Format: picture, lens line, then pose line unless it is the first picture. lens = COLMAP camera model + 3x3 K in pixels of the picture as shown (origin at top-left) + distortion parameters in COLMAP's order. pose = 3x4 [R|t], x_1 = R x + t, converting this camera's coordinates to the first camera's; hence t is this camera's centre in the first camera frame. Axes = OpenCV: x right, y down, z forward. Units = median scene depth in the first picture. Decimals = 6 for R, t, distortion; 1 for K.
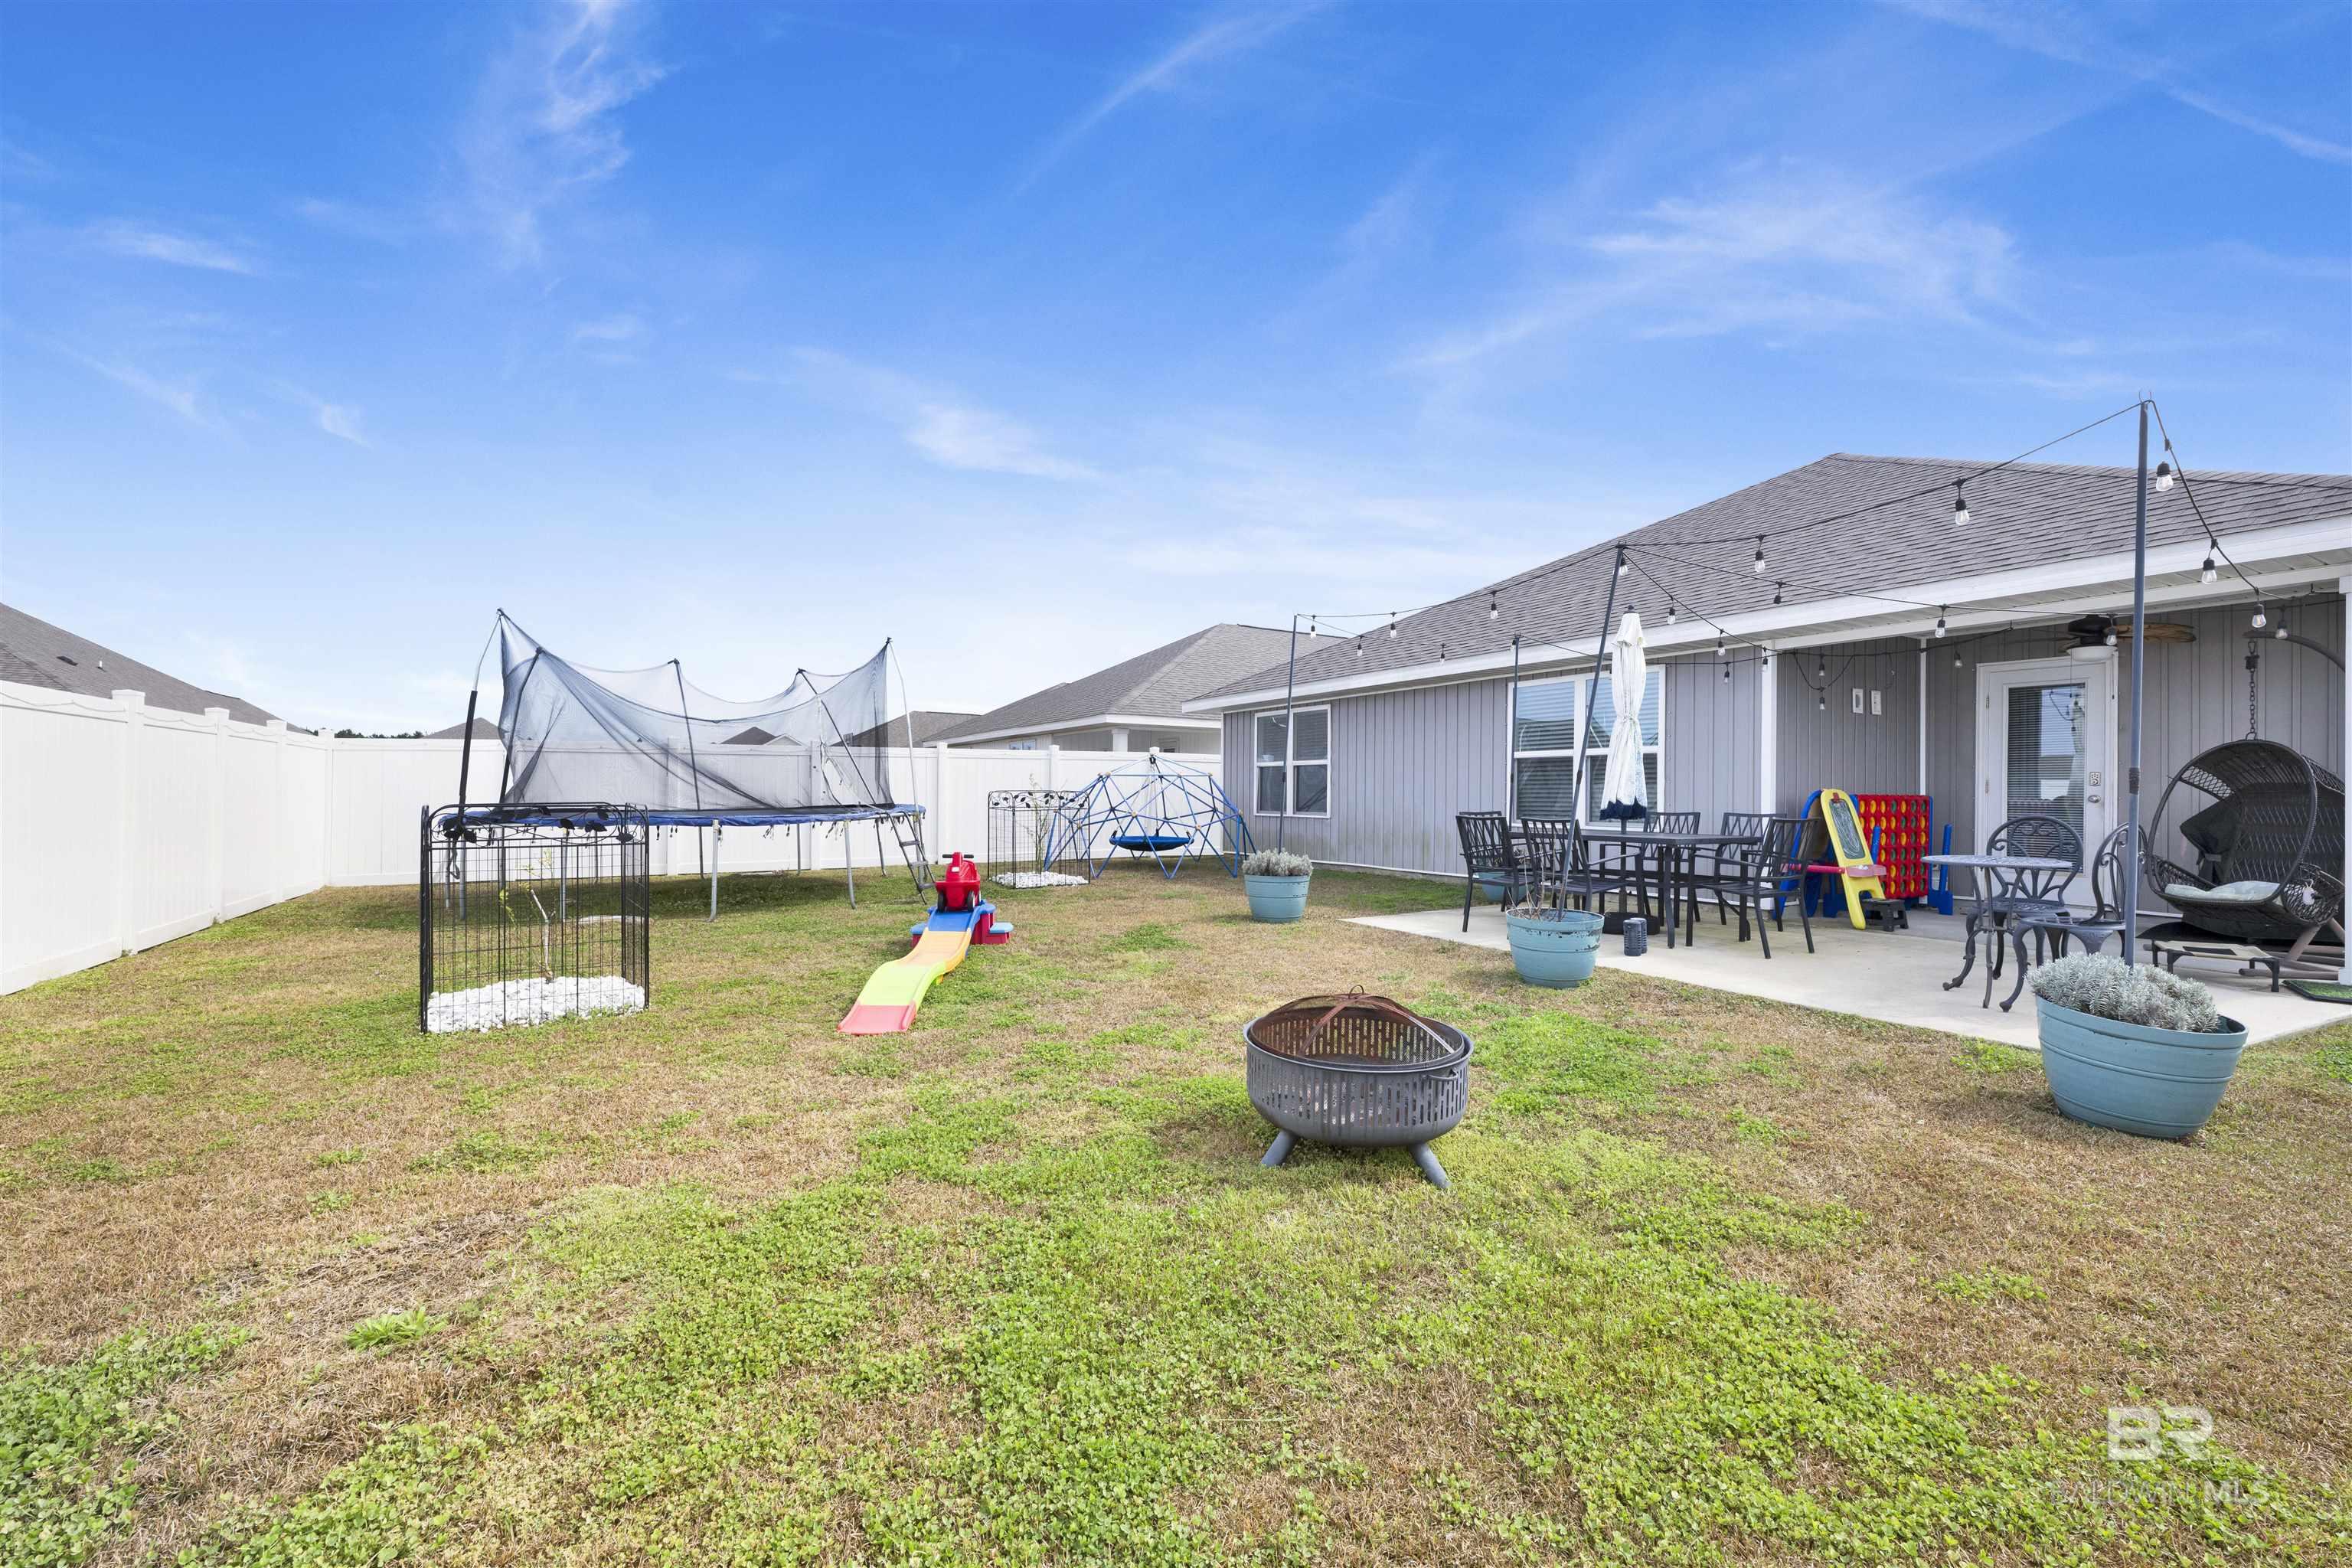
lens RADIAL K [[986.0, 0, 1171.6], [0, 986.0, 787.5], [0, 0, 1]] dist [-0.003384, -0.000523]
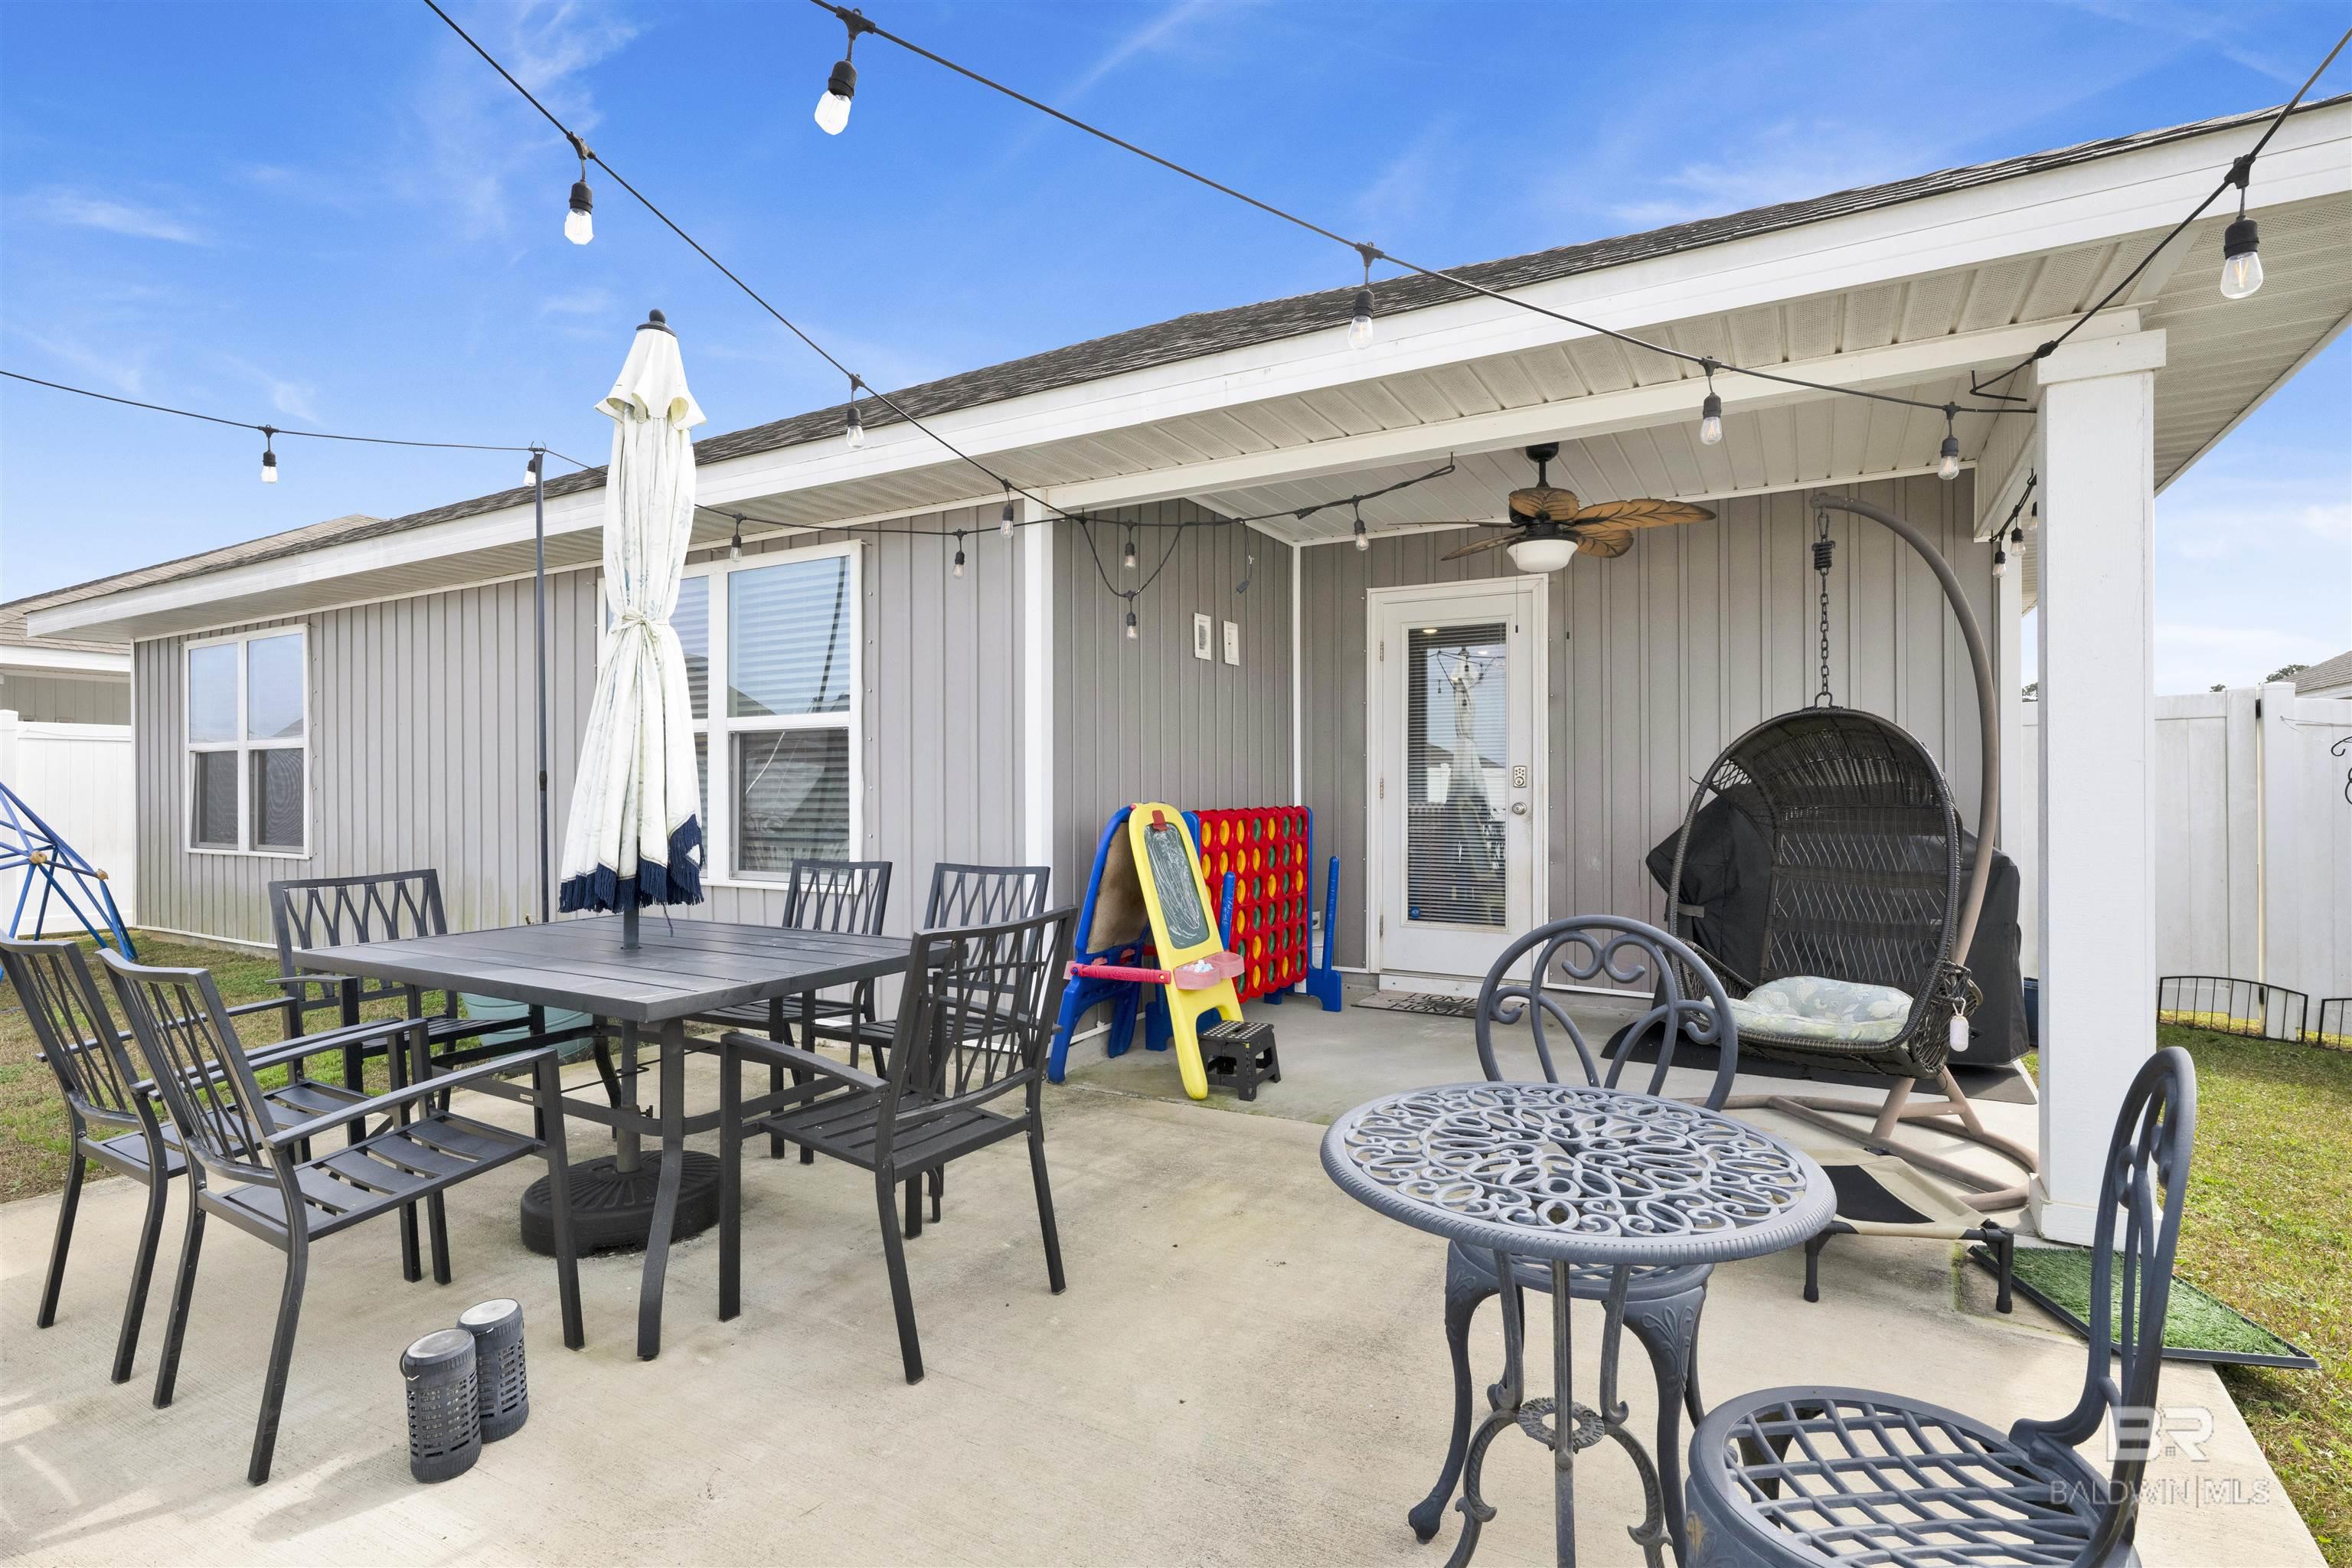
lens RADIAL K [[1126.5, 0, 1171.6], [0, 1126.5, 780.2], [0, 0, 1]] dist [0.005212, -0.000106]
pose [[0.853486, -0.009079, 0.521037, 0.373460], [0.007109, 0.999958, 0.005779, -0.012440], [-0.521068, -0.001228, 0.853515, 0.498294]]
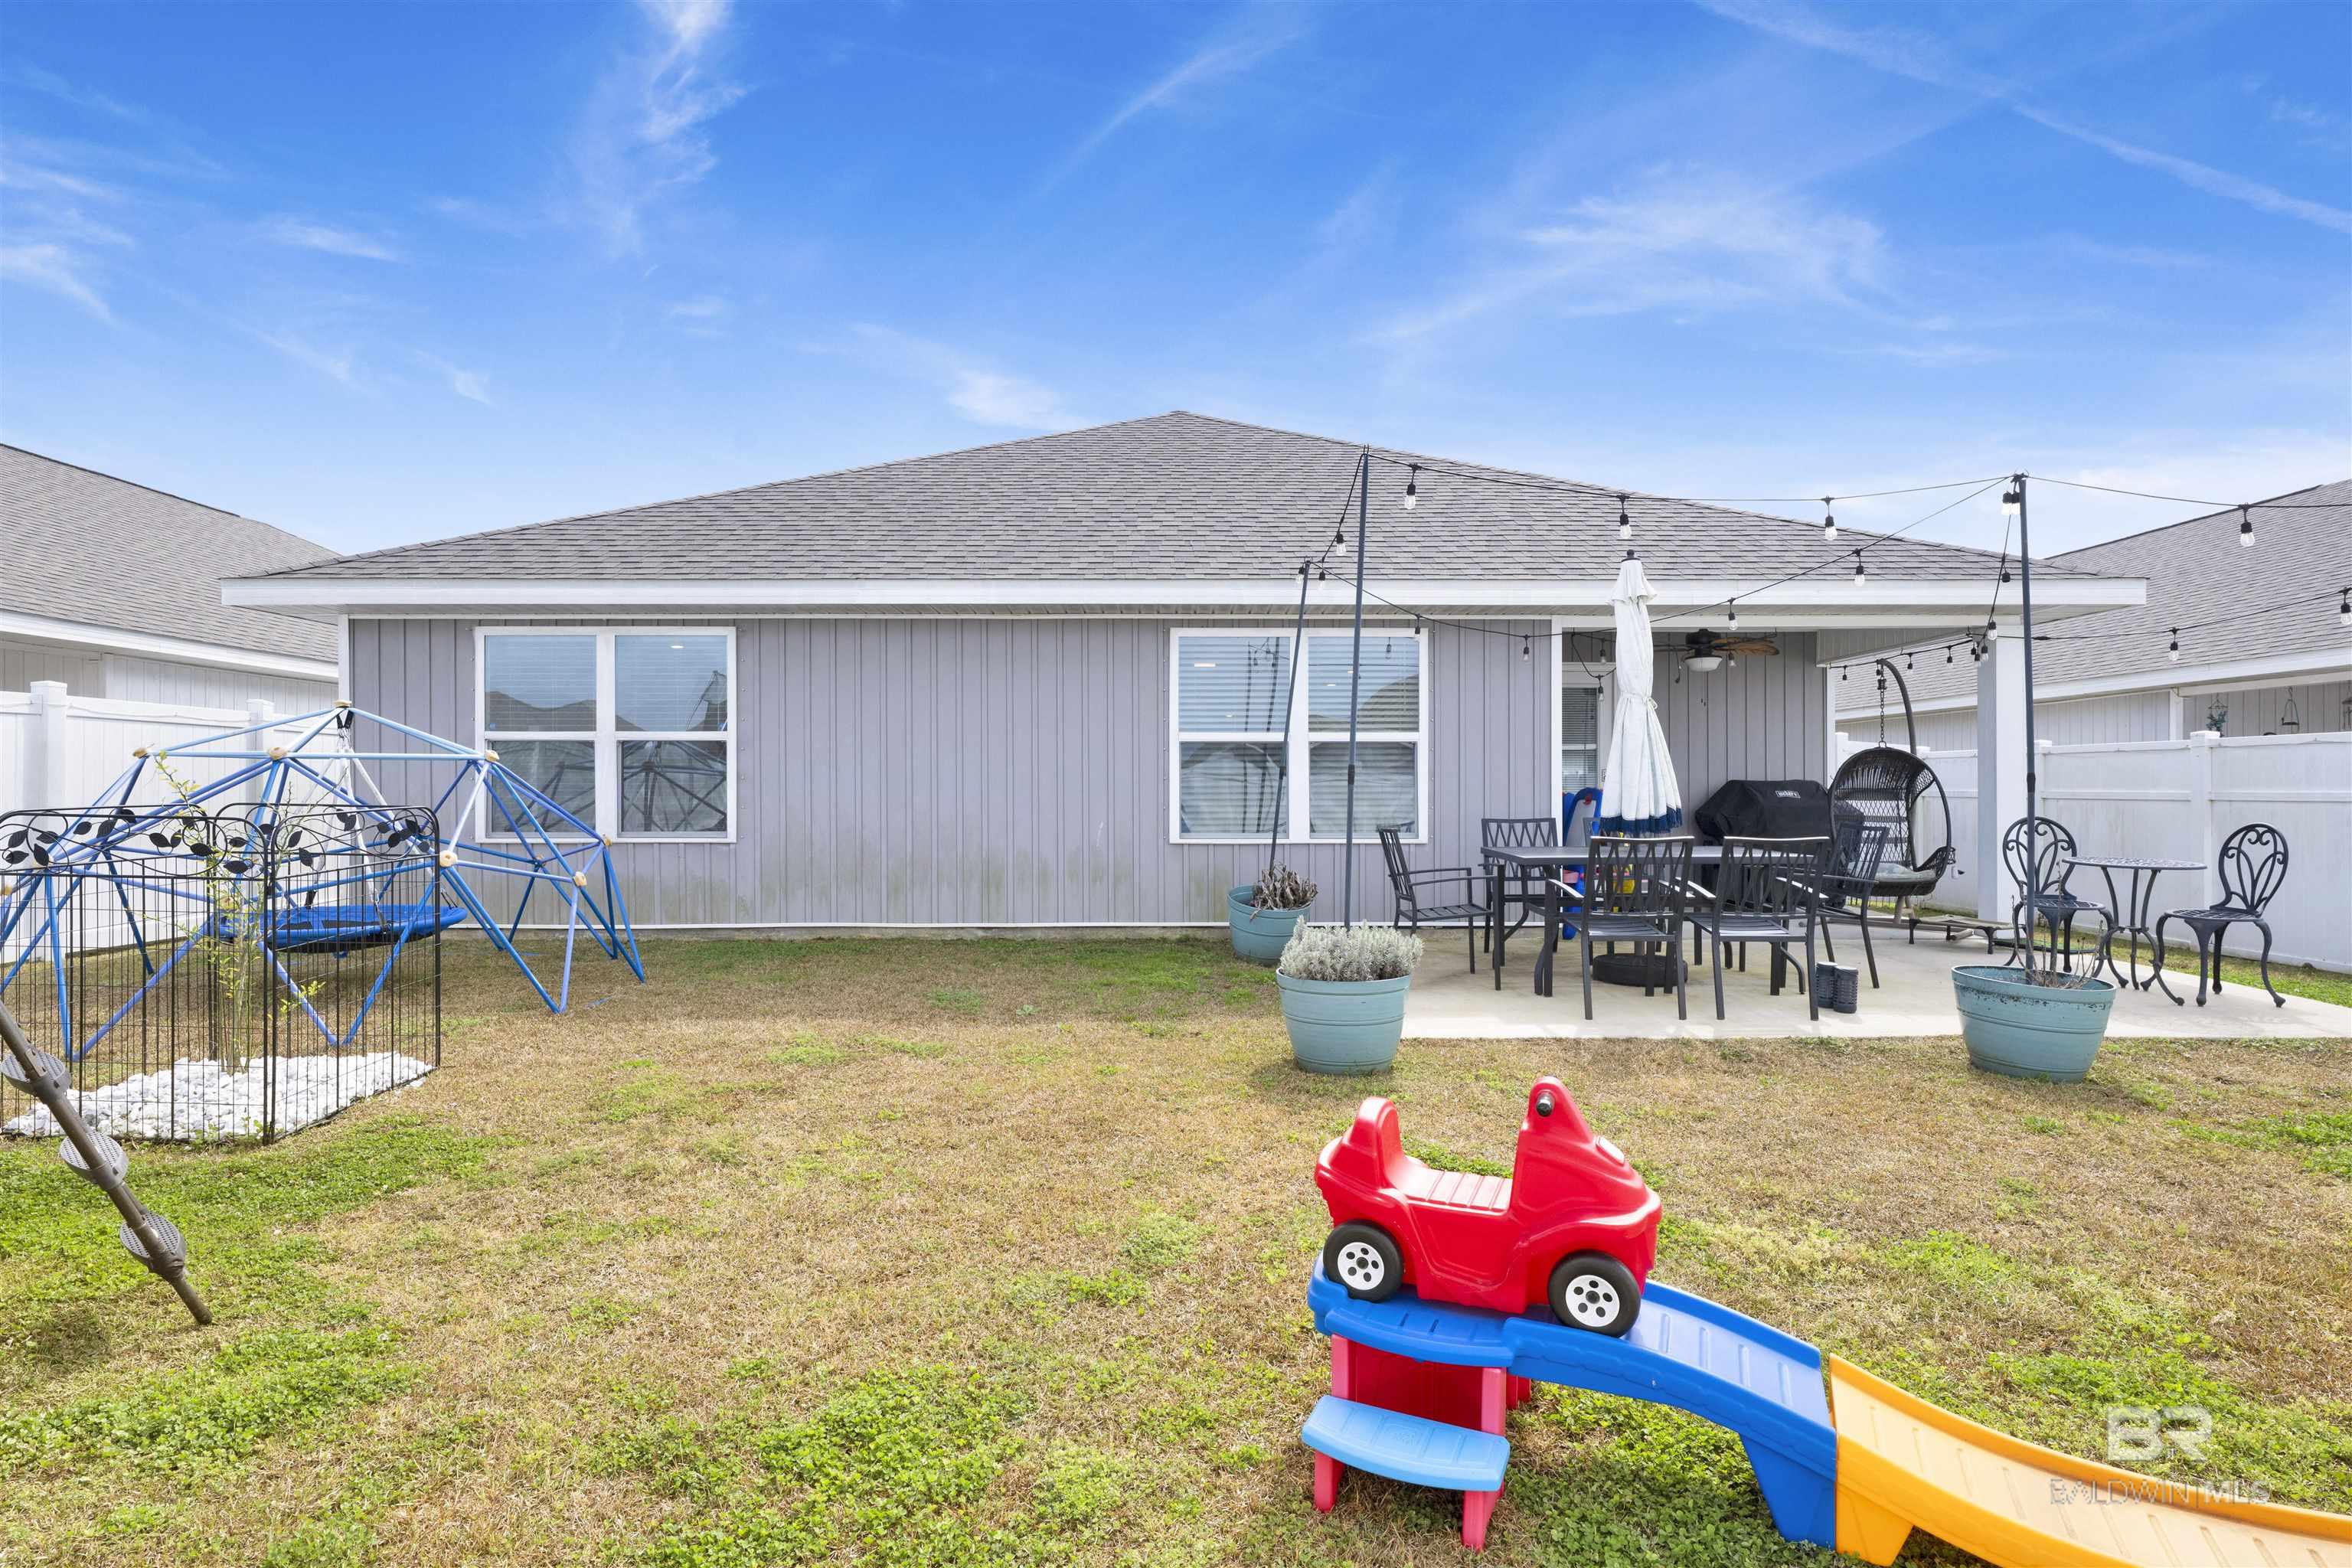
lens RADIAL K [[1126.5, 0, 1170.2], [0, 1126.5, 794.0], [0, 0, 1]] dist [0.005212, -0.000106]
pose [[0.486482, -0.006679, 0.873665, -0.415071], [-0.002396, 0.999957, 0.008979, -0.001761], [-0.873687, -0.006462, 0.486445, 0.803080]]
